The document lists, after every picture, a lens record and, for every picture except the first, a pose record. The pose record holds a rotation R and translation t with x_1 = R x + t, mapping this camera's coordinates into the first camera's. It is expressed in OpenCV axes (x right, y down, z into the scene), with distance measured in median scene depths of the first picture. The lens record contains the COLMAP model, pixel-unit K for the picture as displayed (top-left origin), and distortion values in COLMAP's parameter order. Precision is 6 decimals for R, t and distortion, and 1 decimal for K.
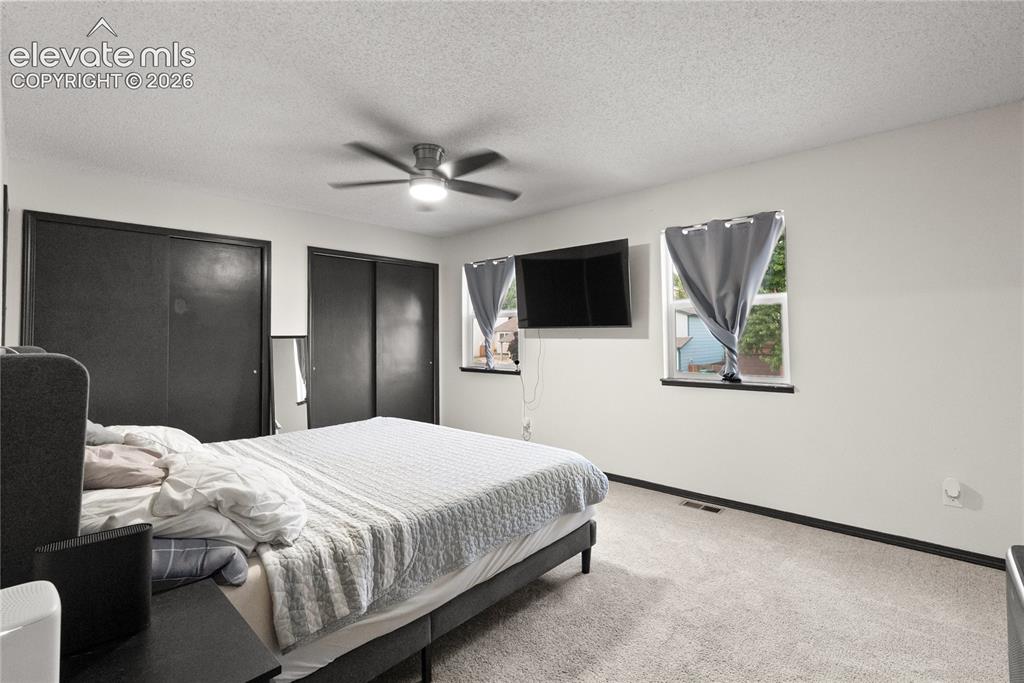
lens RADIAL K [[447.6, 0, 523.6], [0, 447.6, 315.7], [0, 0, 1]] dist [-0.009207, 0.000901]
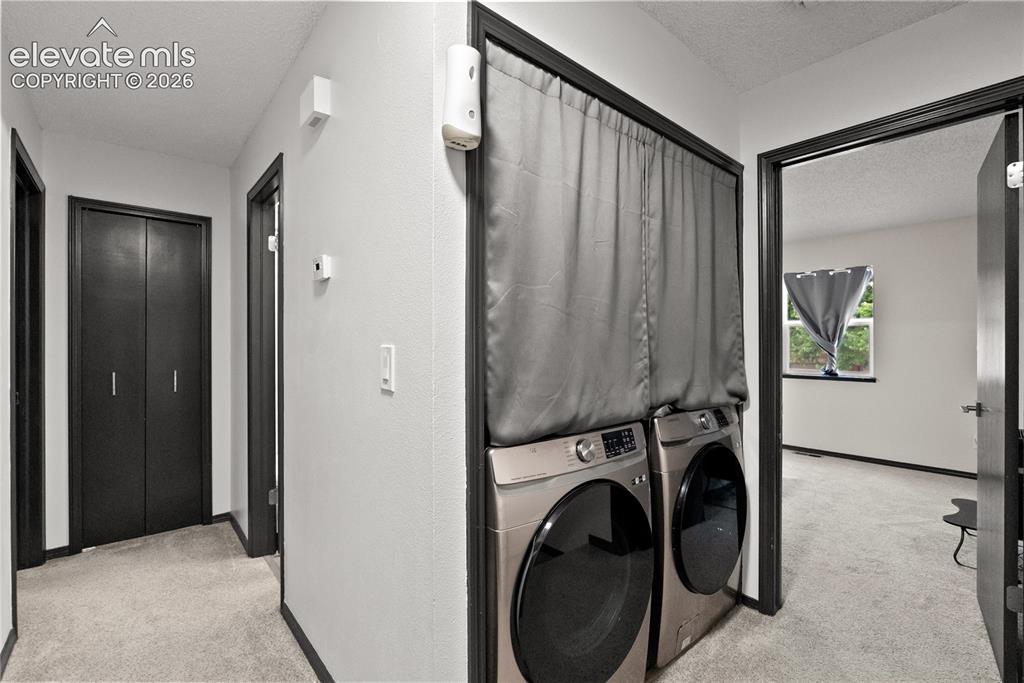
lens RADIAL K [[447.6, 0, 510.6], [0, 447.6, 344.9], [0, 0, 1]] dist [-0.009207, 0.000901]
pose [[0.995296, 0.002974, -0.096833, -0.494332], [0.001444, 0.998962, 0.045525, -0.029682], [0.096868, -0.045450, 0.994259, -0.643516]]
